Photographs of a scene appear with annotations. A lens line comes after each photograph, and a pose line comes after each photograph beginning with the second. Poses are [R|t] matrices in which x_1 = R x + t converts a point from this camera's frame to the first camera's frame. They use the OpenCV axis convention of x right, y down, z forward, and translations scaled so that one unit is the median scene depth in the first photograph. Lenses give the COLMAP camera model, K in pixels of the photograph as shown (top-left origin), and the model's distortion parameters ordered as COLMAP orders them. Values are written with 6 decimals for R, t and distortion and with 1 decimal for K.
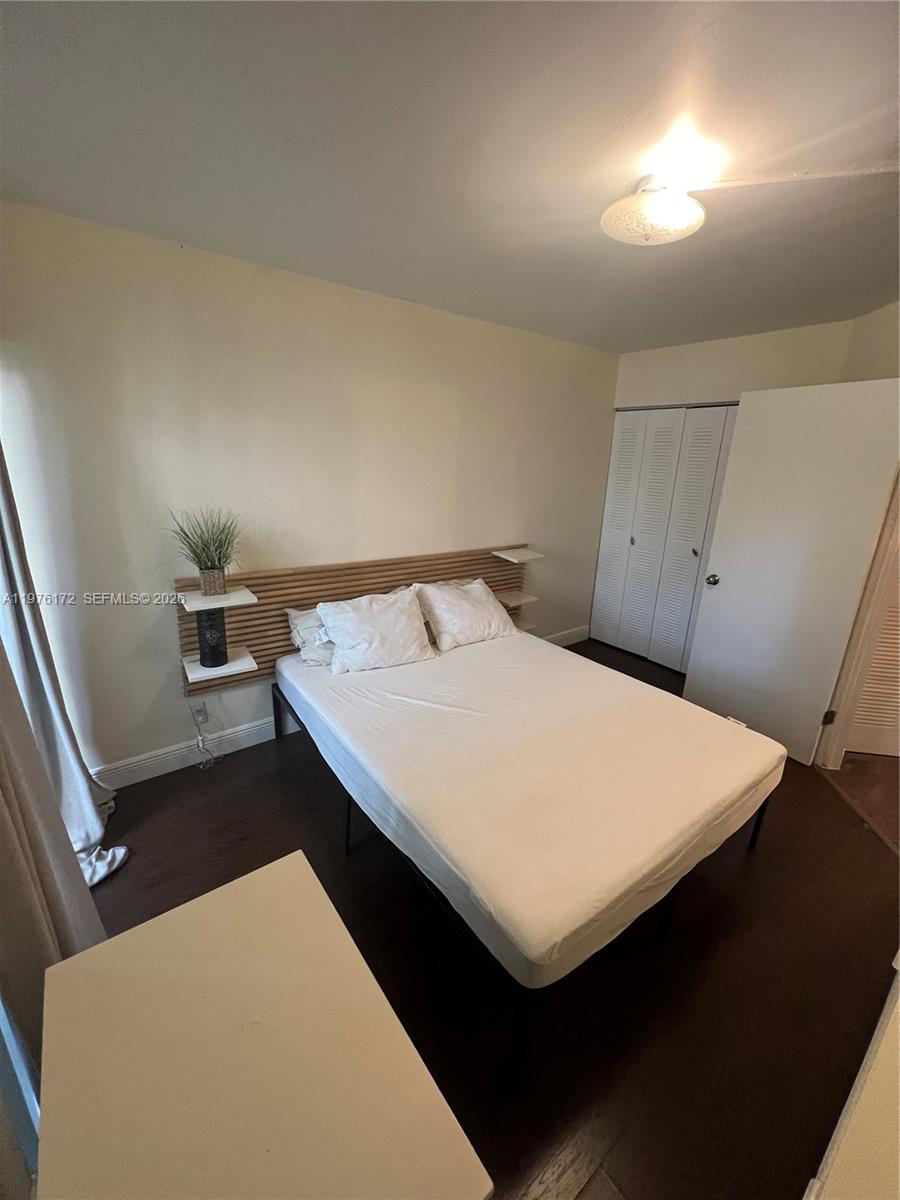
lens RADIAL K [[479.0, 0, 448.0], [0, 479.0, 602.4], [0, 0, 1]] dist [-0.004212, -0.000212]
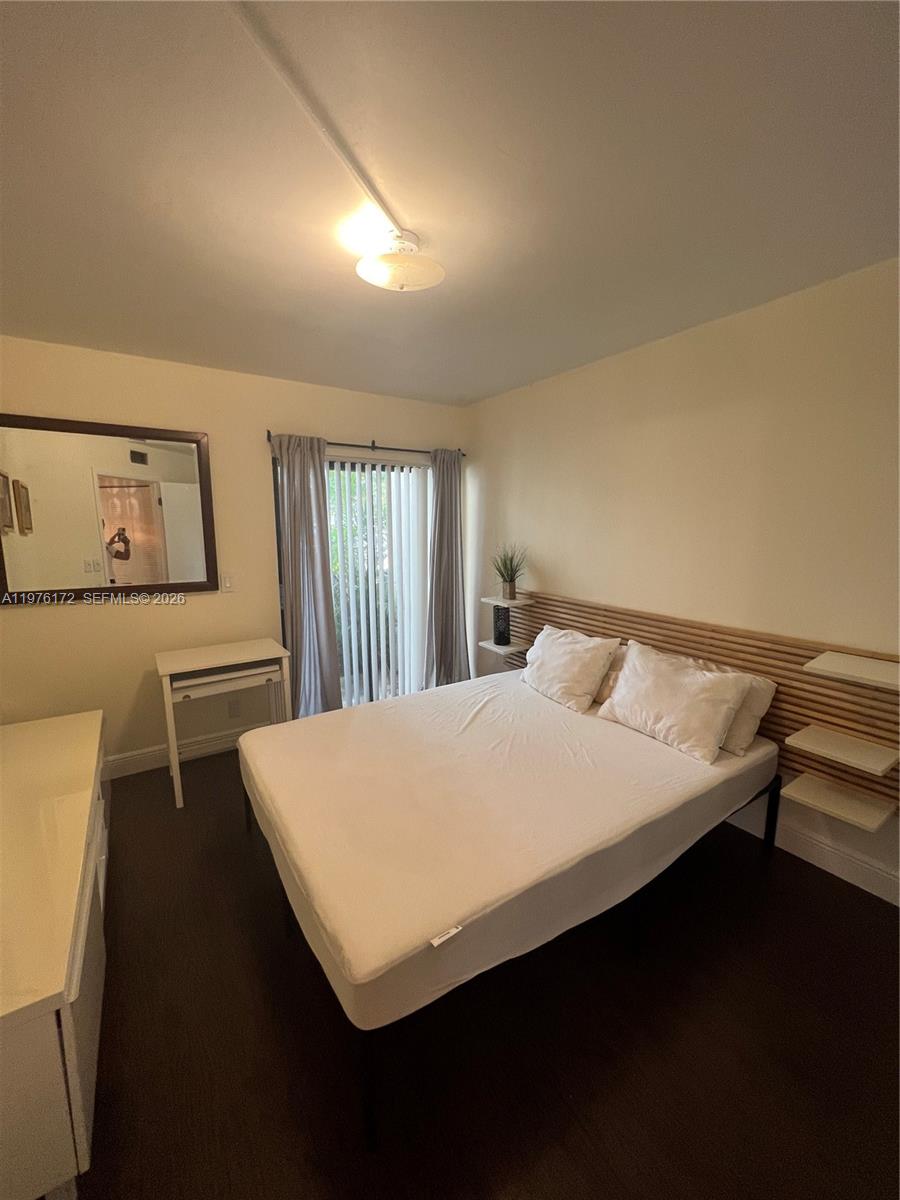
lens RADIAL K [[479.0, 0, 448.5], [0, 479.0, 597.0], [0, 0, 1]] dist [-0.004212, -0.000212]
pose [[-0.070100, 0.123696, -0.989841, 0.860806], [-0.285778, 0.948201, 0.138731, -0.148212], [0.955729, 0.292599, -0.031120, 0.713541]]
